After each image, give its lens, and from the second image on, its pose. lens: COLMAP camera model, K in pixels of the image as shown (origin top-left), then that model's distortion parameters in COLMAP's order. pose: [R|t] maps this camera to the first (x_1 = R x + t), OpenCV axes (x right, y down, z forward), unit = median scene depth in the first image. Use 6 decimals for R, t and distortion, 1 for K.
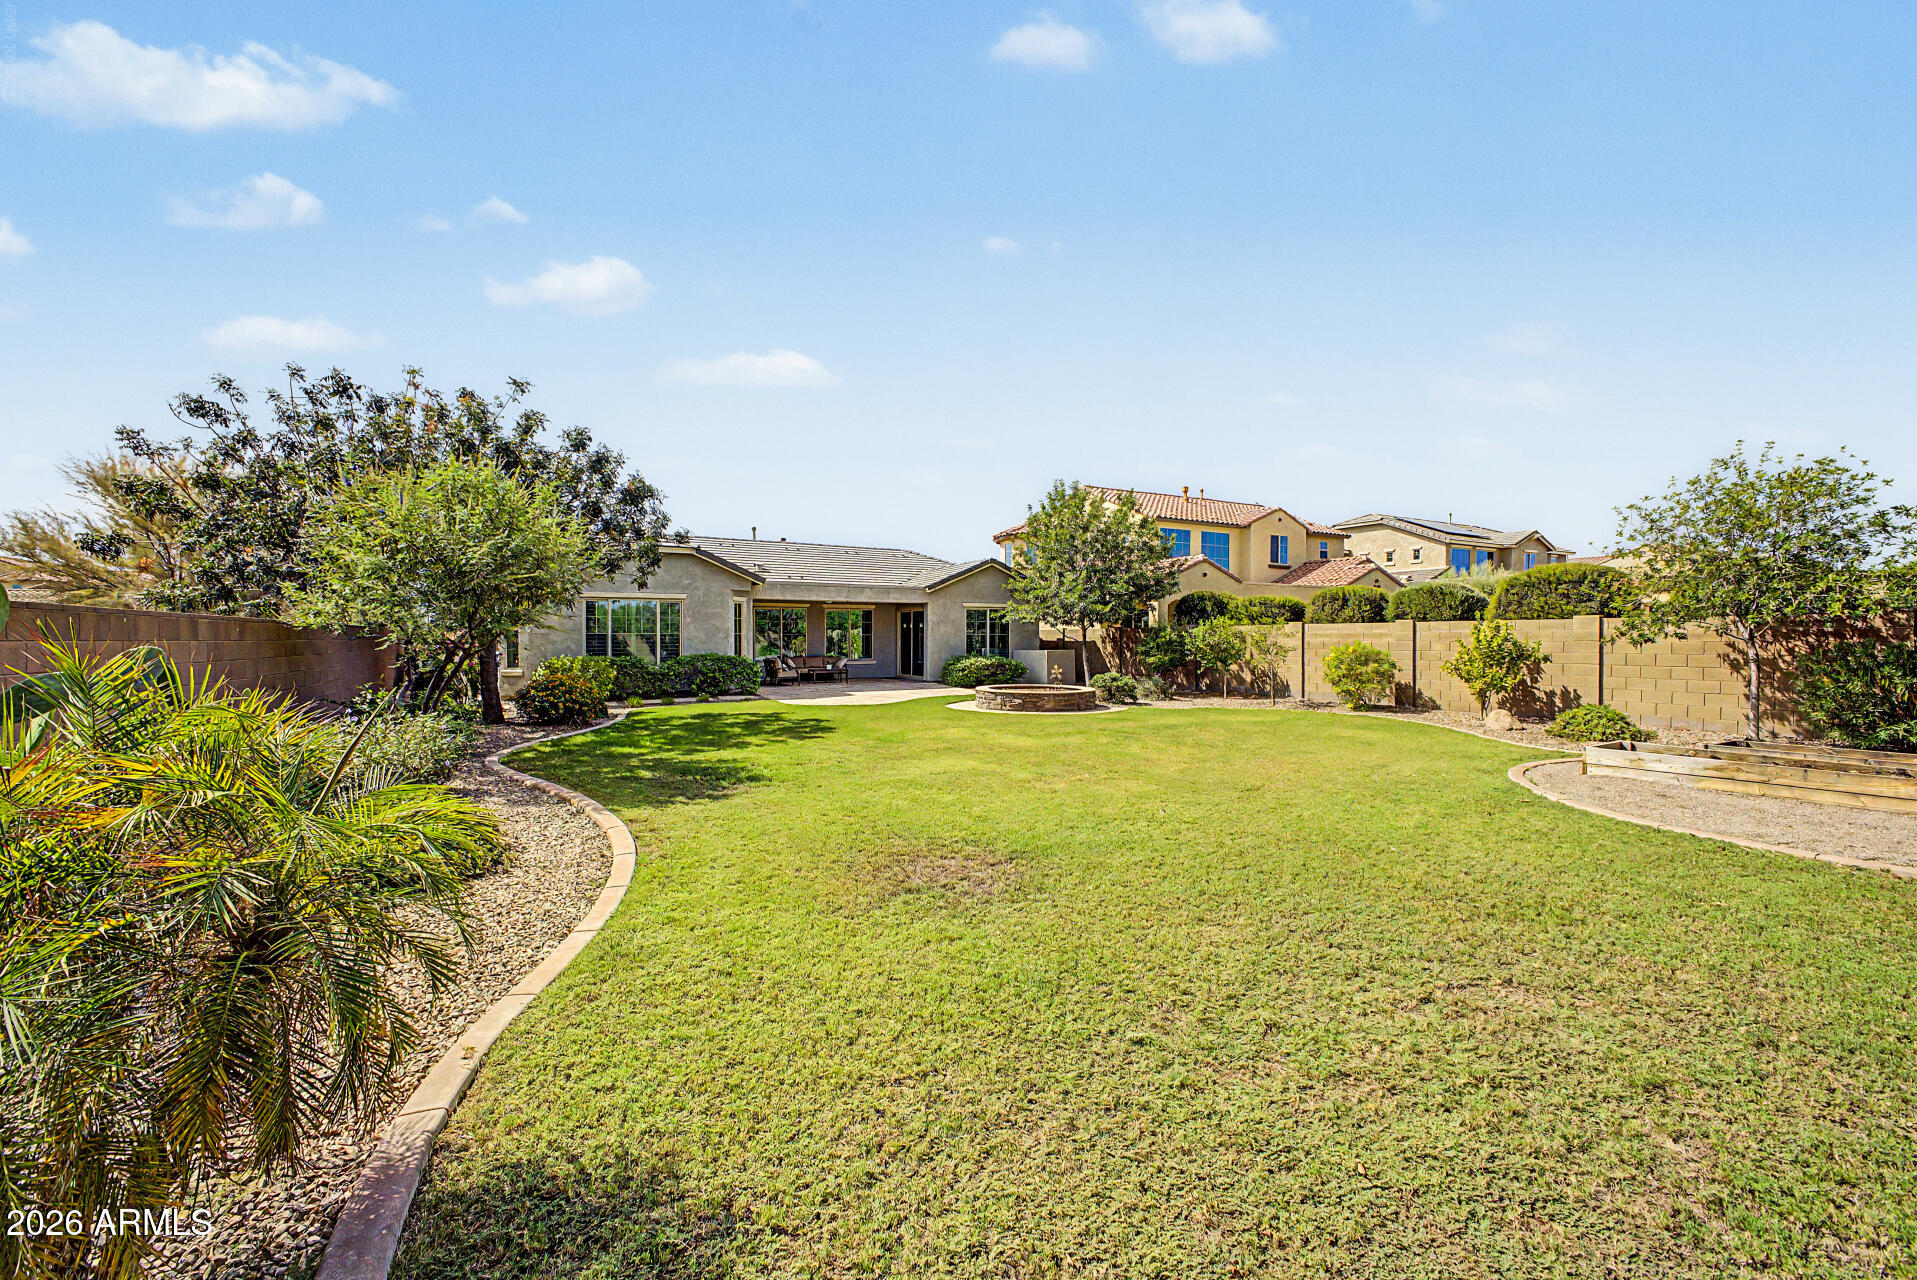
lens RADIAL K [[752.3, 0, 973.8], [0, 752.3, 641.6], [0, 0, 1]] dist [-0.000397, -0.000506]
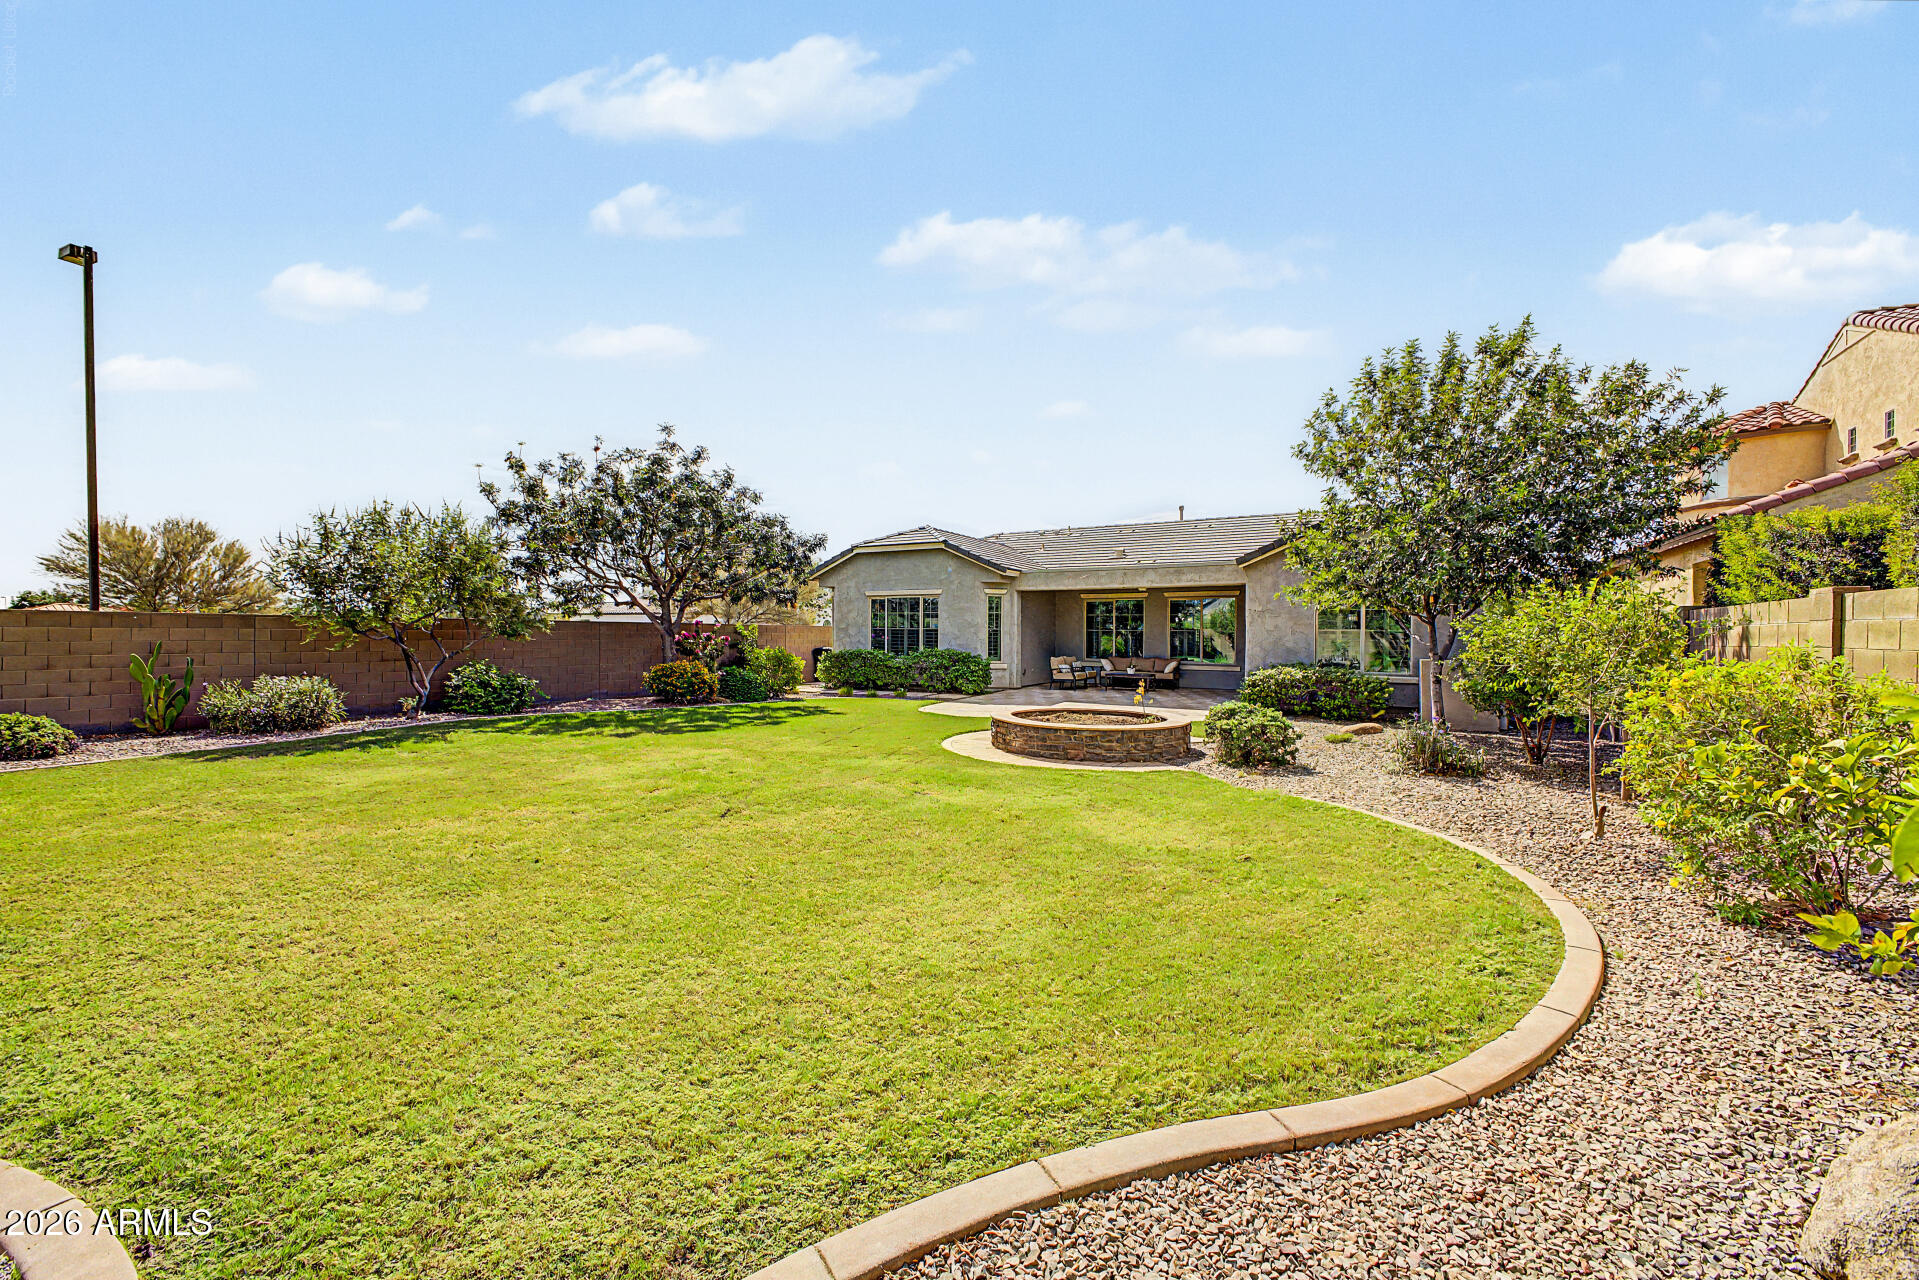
lens RADIAL K [[753.0, 0, 954.1], [0, 753.0, 628.3], [0, 0, 1]] dist [-0.000397, -0.000506]
pose [[0.493541, -0.002106, -0.869720, 0.475017], [-0.008176, 0.999942, -0.007061, -0.004300], [0.869684, 0.010596, 0.493495, 0.495334]]
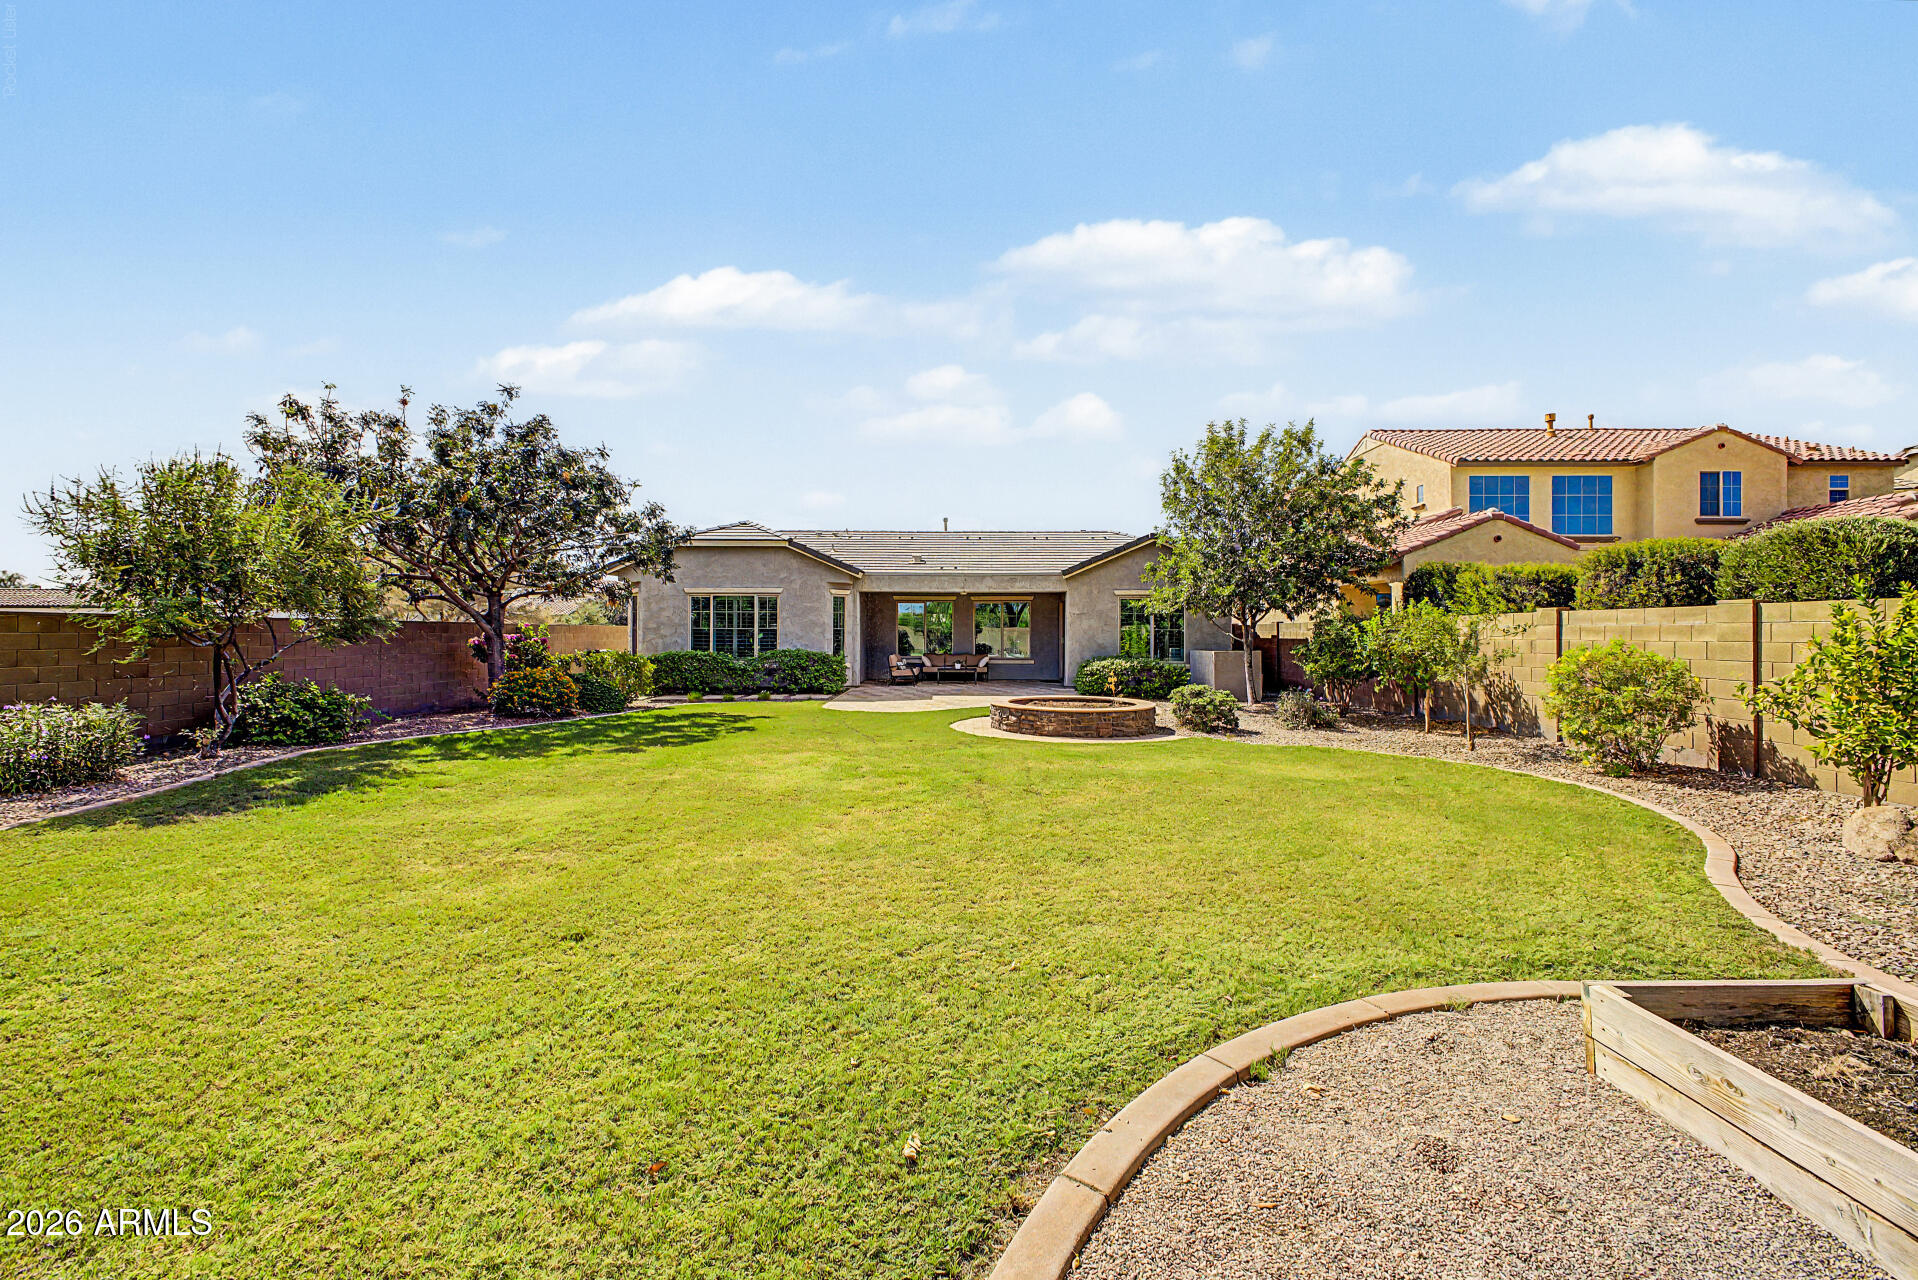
lens RADIAL K [[752.7, 0, 964.0], [0, 752.7, 639.5], [0, 0, 1]] dist [-0.000397, -0.000506]
pose [[0.867532, 0.006272, -0.497341, 0.298638], [-0.004258, 0.999978, 0.005183, -0.002522], [0.497363, -0.002378, 0.867539, 0.251818]]
